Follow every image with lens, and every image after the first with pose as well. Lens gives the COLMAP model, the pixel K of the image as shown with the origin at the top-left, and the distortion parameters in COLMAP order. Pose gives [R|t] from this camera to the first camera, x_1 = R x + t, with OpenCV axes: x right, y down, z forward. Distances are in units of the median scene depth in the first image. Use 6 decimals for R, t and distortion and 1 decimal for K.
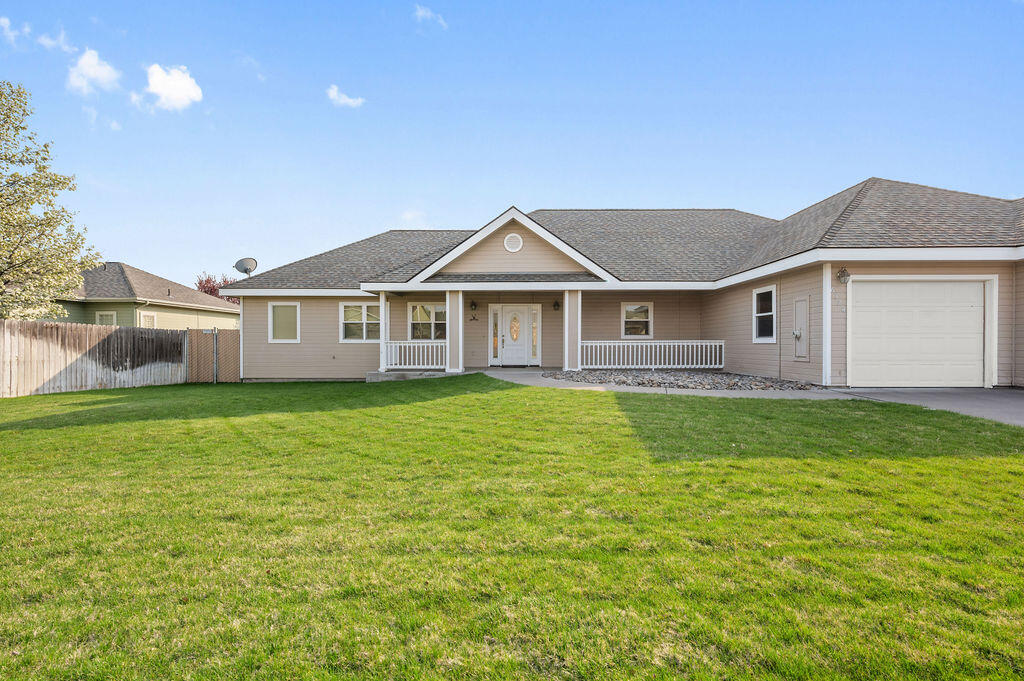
lens RADIAL K [[440.8, 0, 509.8], [0, 440.8, 342.2], [0, 0, 1]] dist [-0.010694, 0.000407]
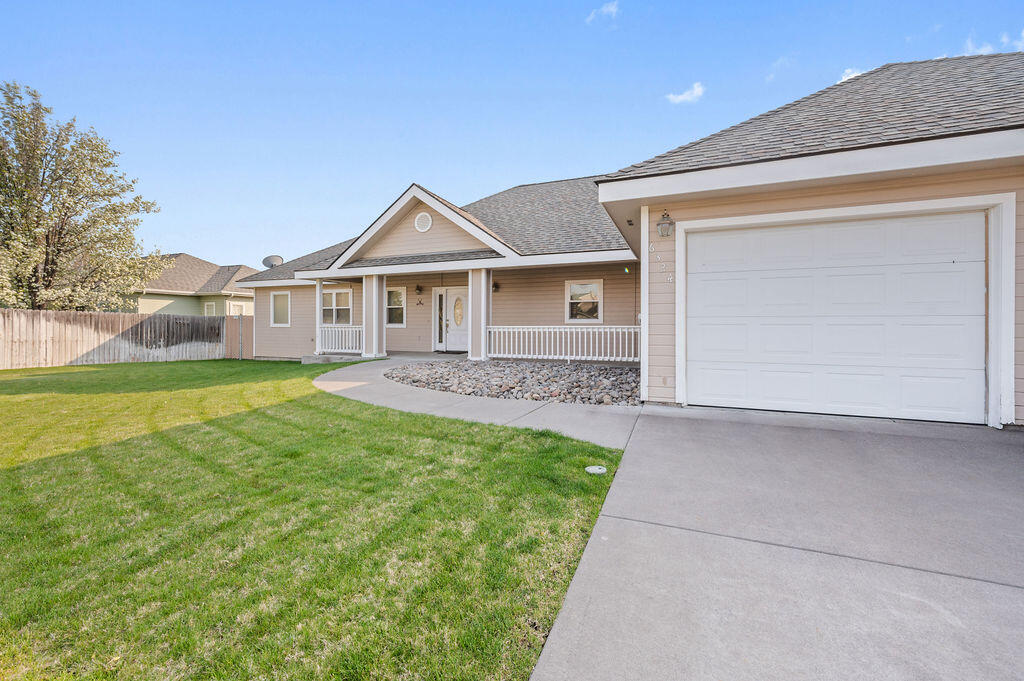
lens RADIAL K [[405.6, 0, 505.6], [0, 405.6, 324.6], [0, 0, 1]] dist [-0.000678, -0.000707]
pose [[0.934728, 0.001327, -0.355361, 0.490522], [-0.001843, 0.999998, -0.001113, -0.005521], [0.355358, 0.001695, 0.934729, 0.250282]]
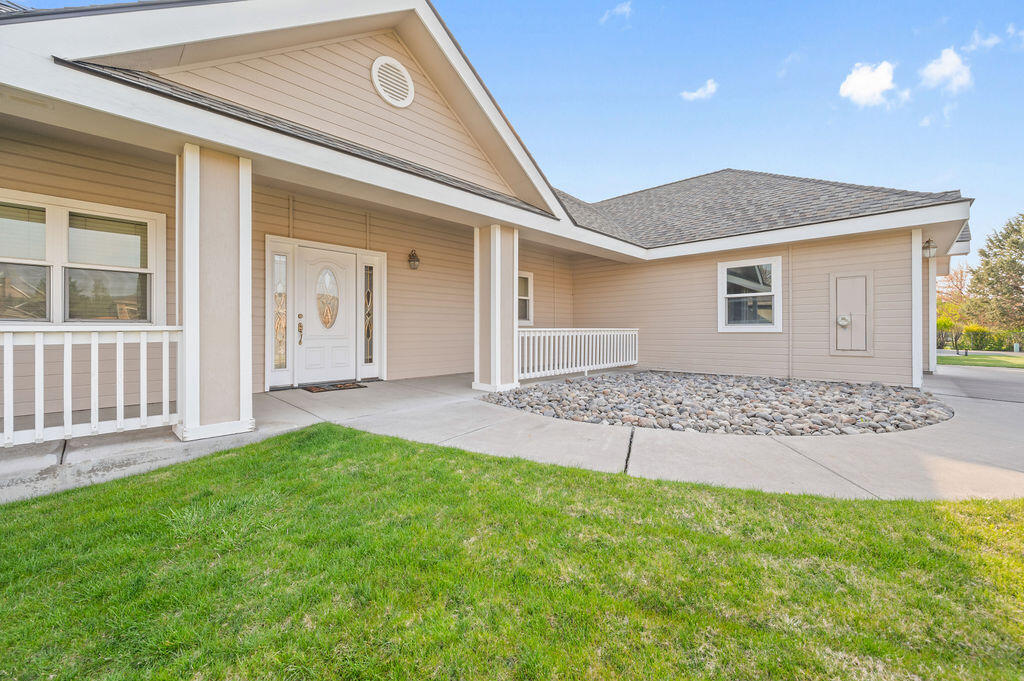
lens RADIAL K [[405.6, 0, 517.6], [0, 405.6, 334.2], [0, 0, 1]] dist [-0.000678, -0.000707]
pose [[0.688182, -0.005811, 0.725515, -0.182513], [-0.000378, 0.999965, 0.008368, -0.000091], [-0.725538, -0.006033, 0.688155, 0.668828]]
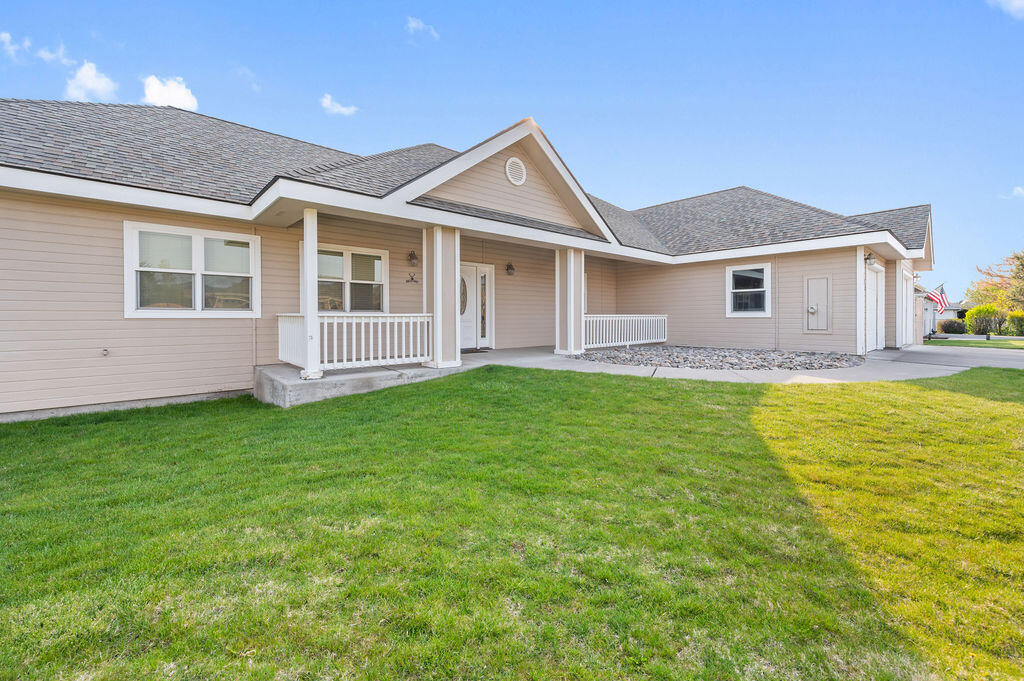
lens RADIAL K [[405.6, 0, 516.1], [0, 405.6, 321.8], [0, 0, 1]] dist [-0.000678, -0.000707]
pose [[0.748436, -0.007362, 0.663166, -0.413987], [0.000303, 0.999942, 0.010759, 0.001663], [-0.663207, -0.007852, 0.748395, 0.529051]]
